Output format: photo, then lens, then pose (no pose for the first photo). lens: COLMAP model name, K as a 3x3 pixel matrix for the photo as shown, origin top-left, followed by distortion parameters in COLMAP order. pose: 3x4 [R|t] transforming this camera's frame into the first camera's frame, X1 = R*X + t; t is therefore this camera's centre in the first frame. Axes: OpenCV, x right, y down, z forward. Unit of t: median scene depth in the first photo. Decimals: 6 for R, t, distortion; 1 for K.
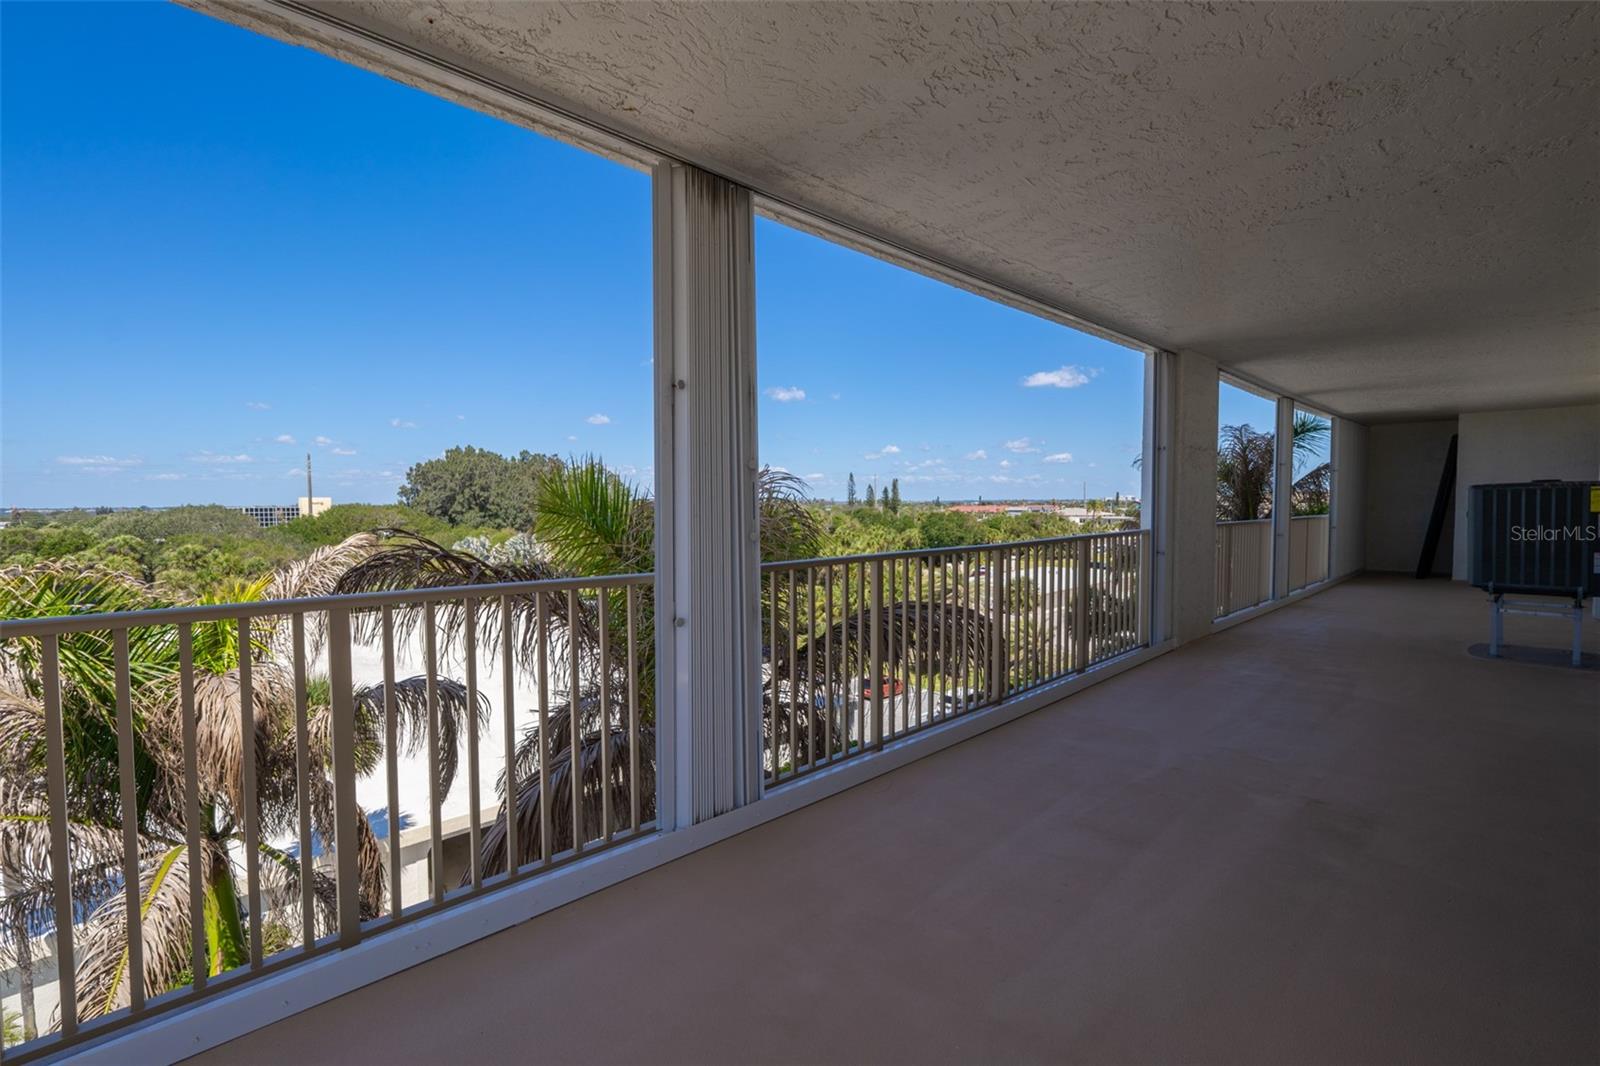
lens RADIAL K [[671.4, 0, 791.5], [0, 671.4, 529.2], [0, 0, 1]] dist [0.002614, 0.000401]
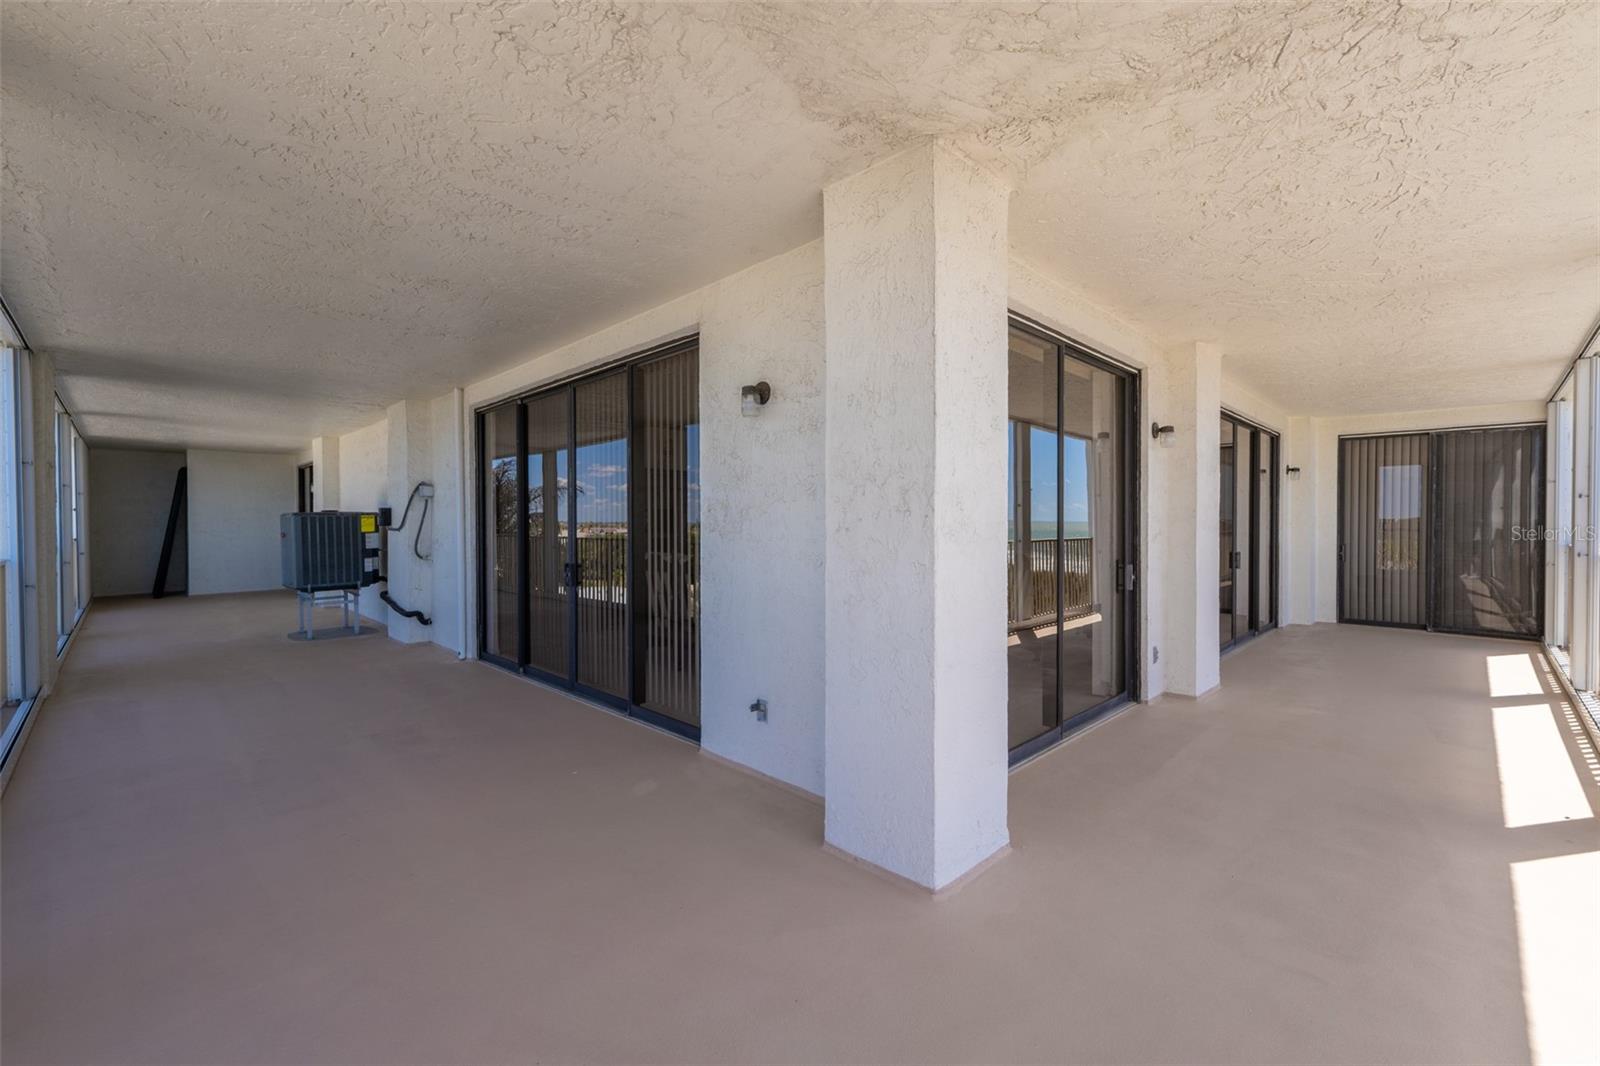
lens RADIAL K [[671.4, 0, 791.5], [0, 671.4, 529.2], [0, 0, 1]] dist [0.002614, 0.000401]
pose [[-0.048852, -0.010582, 0.998750, -0.194709], [0.047398, 0.998793, 0.012901, -0.002723], [-0.997681, 0.047969, -0.048291, 0.044264]]
